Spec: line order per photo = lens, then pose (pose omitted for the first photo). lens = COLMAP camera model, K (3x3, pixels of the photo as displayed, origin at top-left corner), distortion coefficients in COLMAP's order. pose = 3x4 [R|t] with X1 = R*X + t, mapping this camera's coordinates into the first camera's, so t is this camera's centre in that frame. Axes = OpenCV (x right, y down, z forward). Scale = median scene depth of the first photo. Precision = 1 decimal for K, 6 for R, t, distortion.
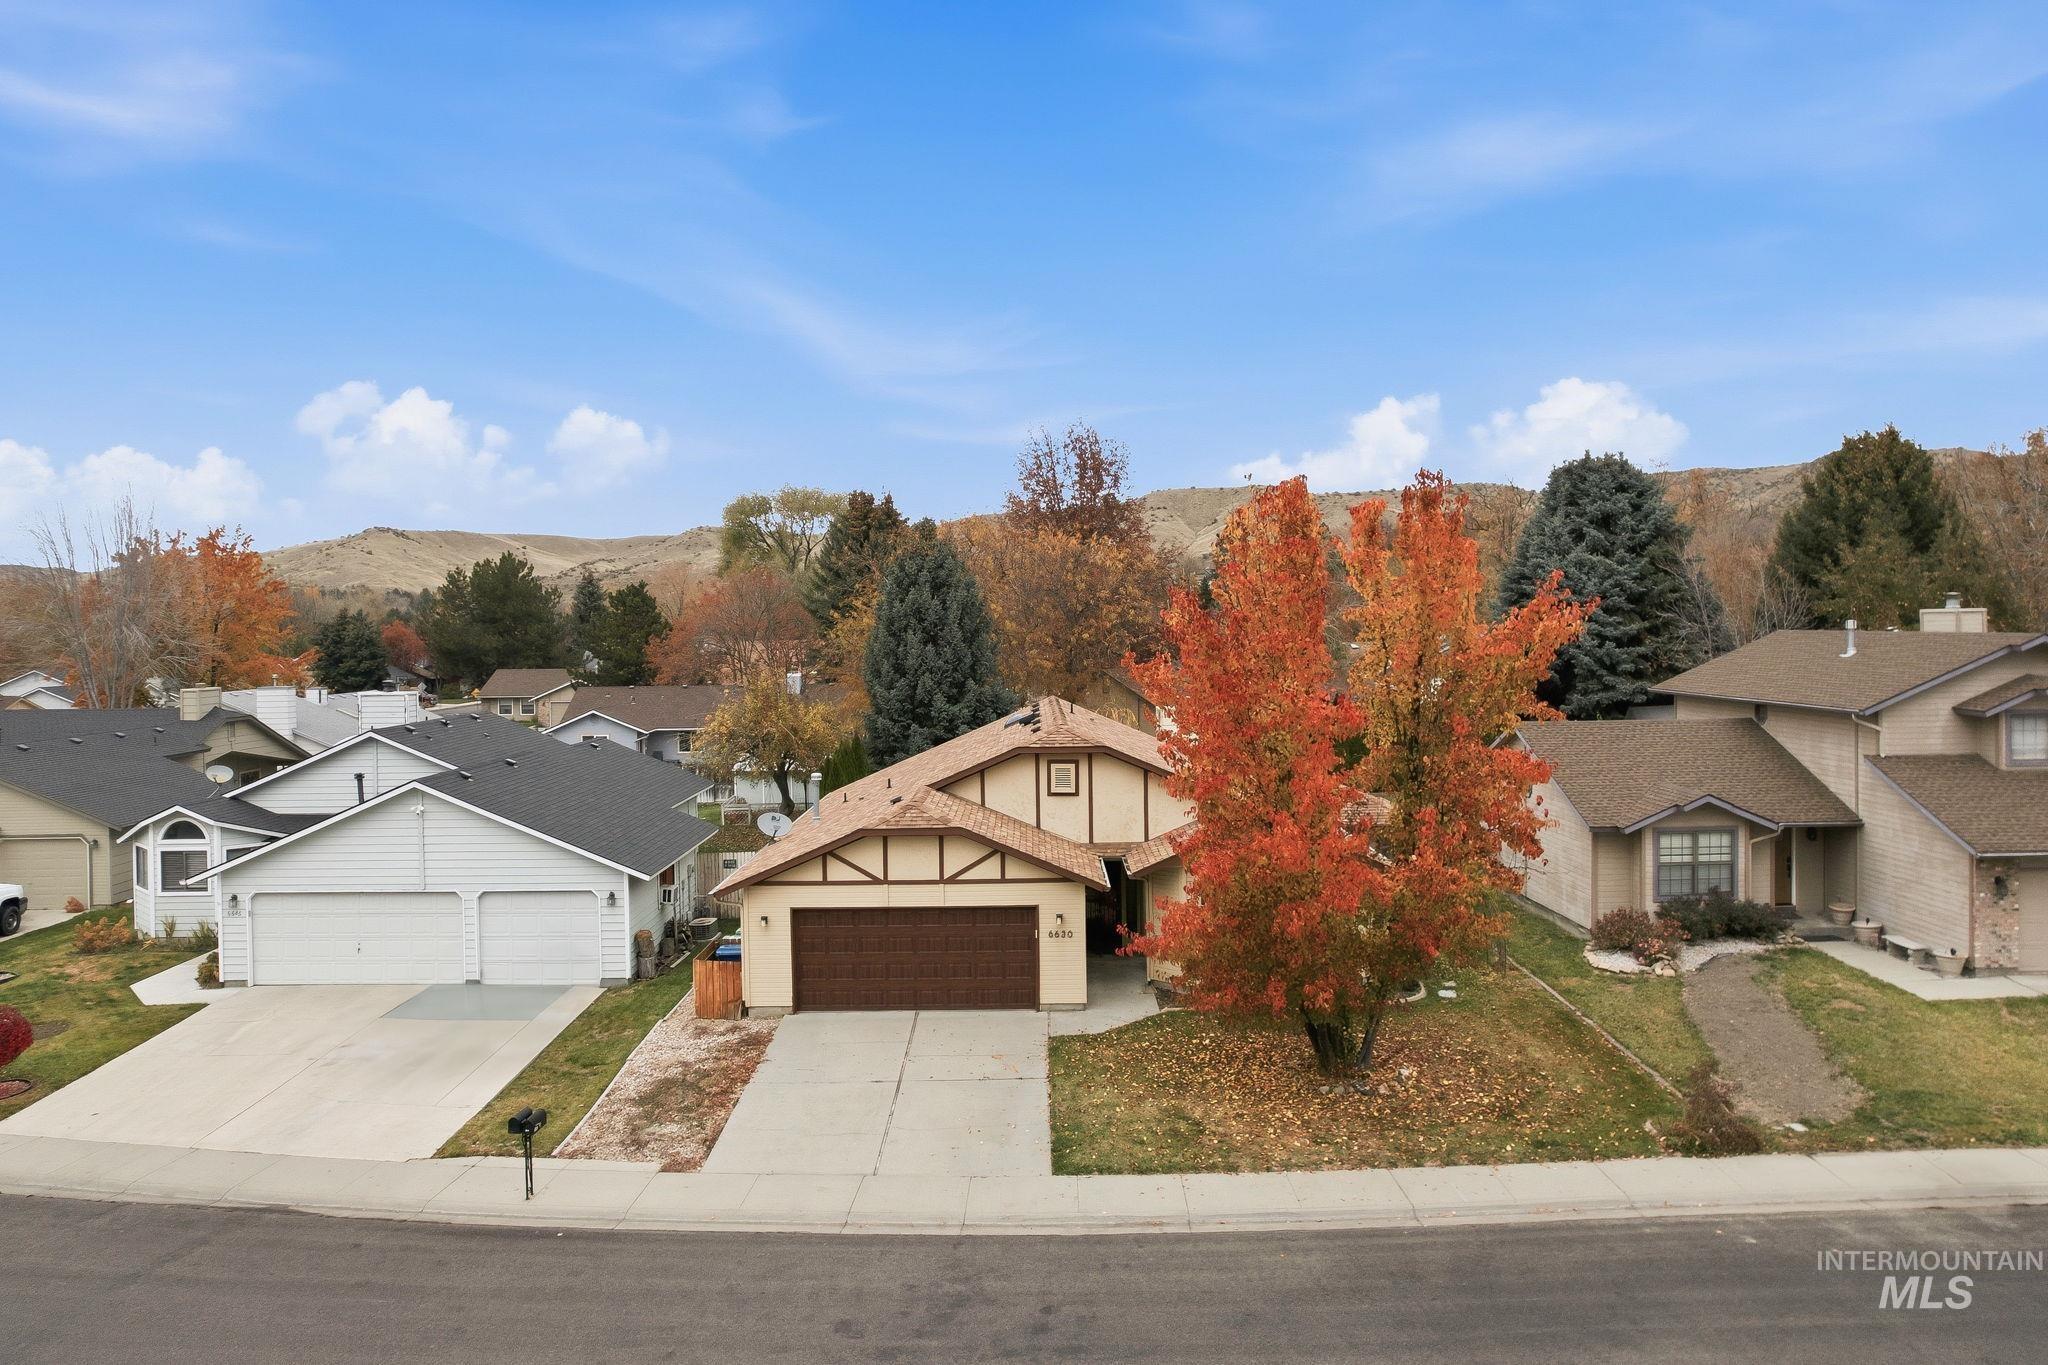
lens RADIAL K [[1313.8, 0, 884.6], [0, 1313.8, 658.4], [0, 0, 1]] dist [-0.054199, 0.031845]
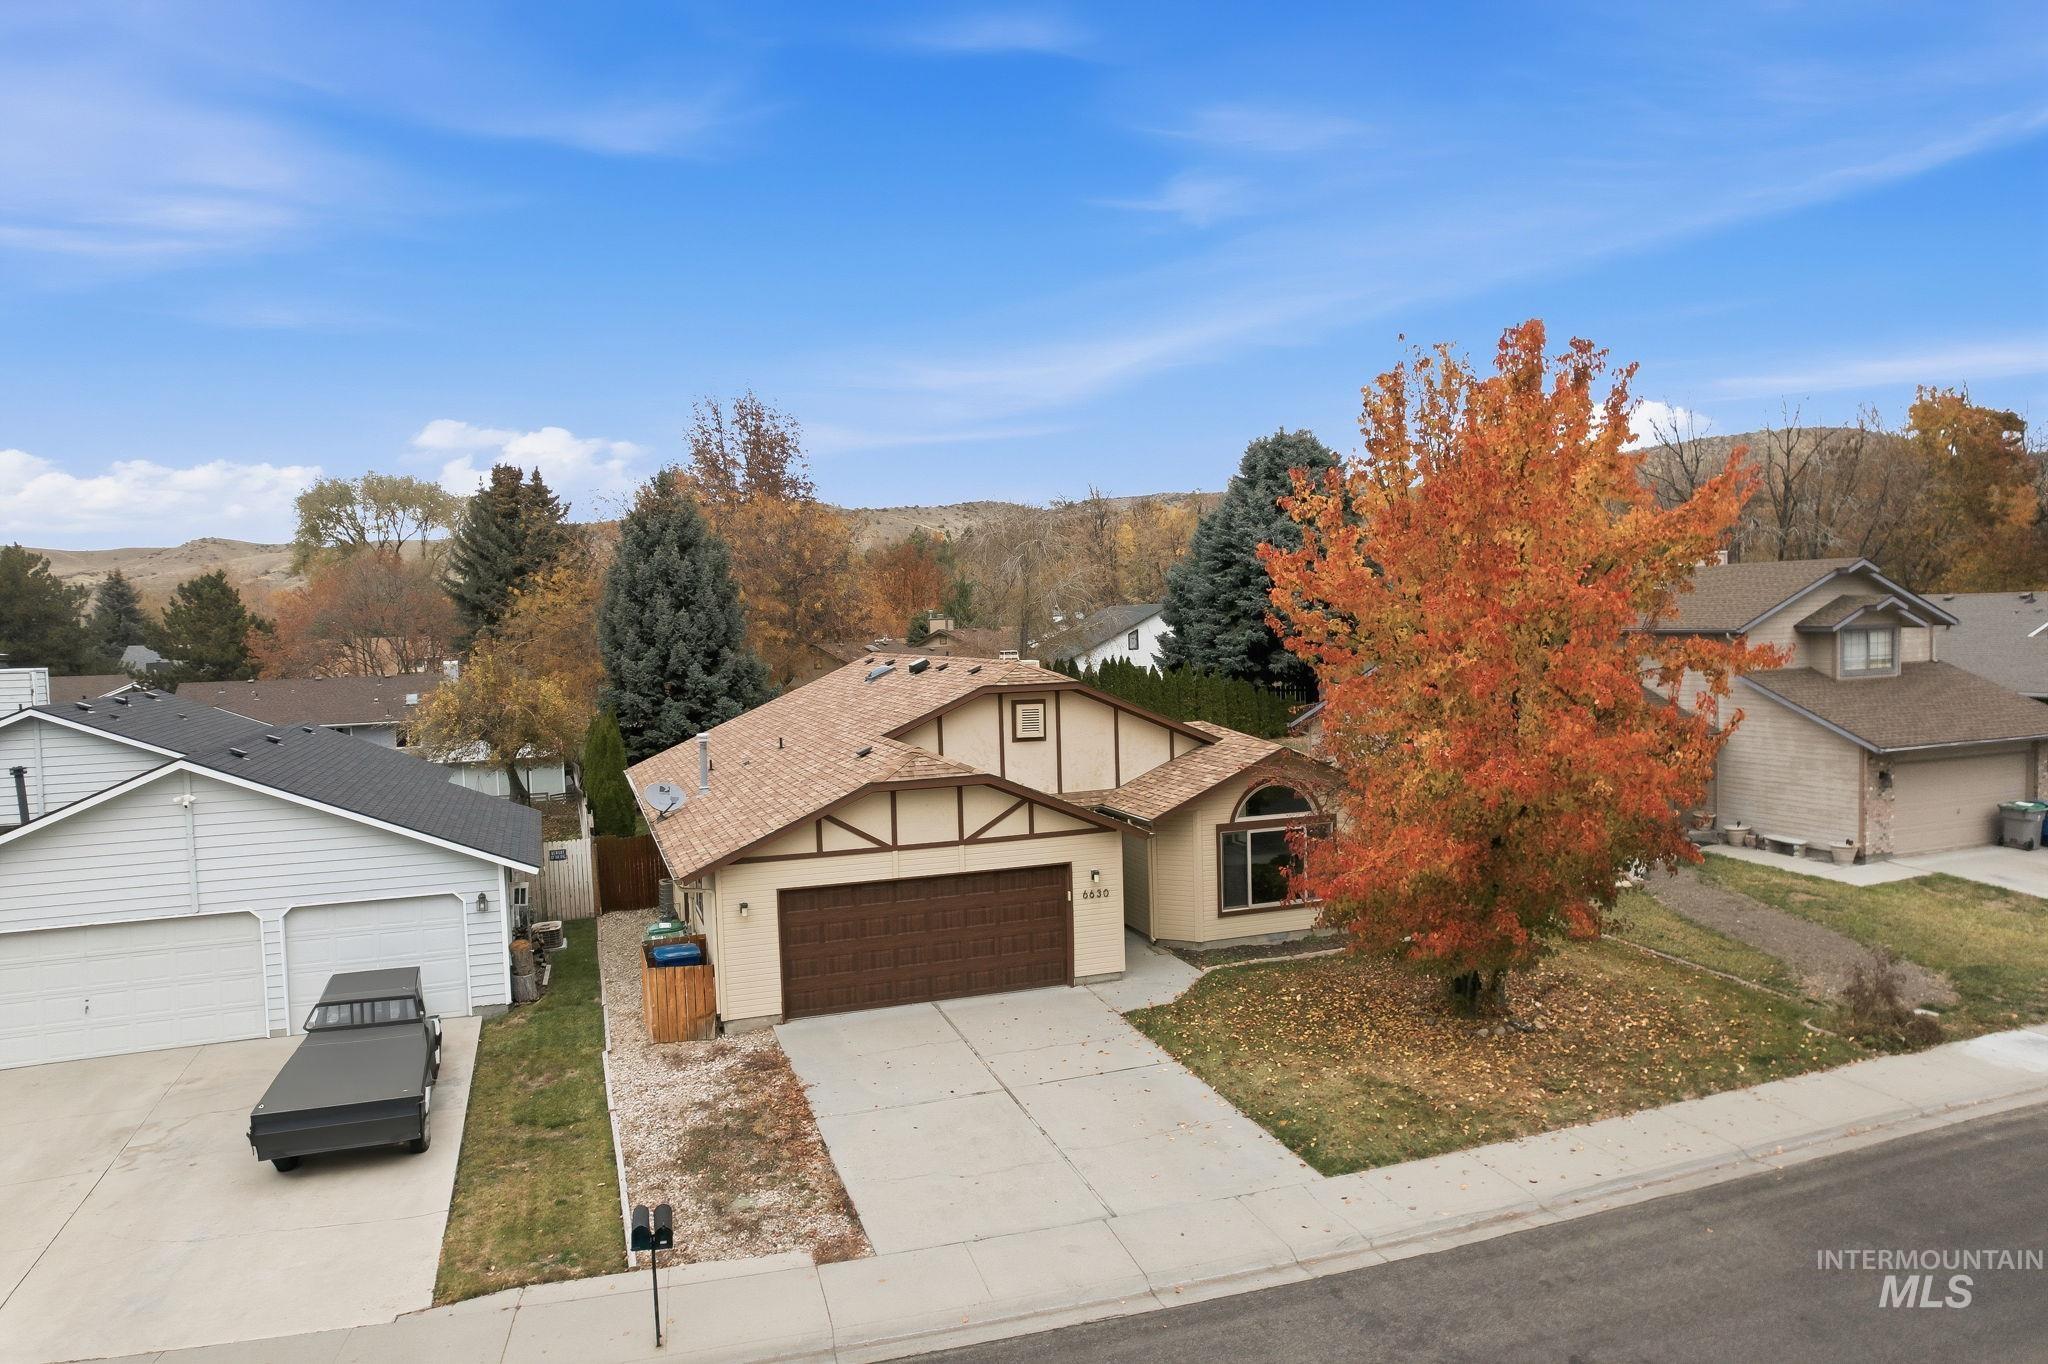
lens RADIAL K [[1313.8, 0, 1002.4], [0, 1313.8, 693.6], [0, 0, 1]] dist [-0.054199, 0.031845]
pose [[0.936517, -0.030889, 0.349260, -0.215722], [0.018356, 0.999065, 0.039136, 0.045517], [-0.350143, -0.030240, 0.936208, 0.225206]]
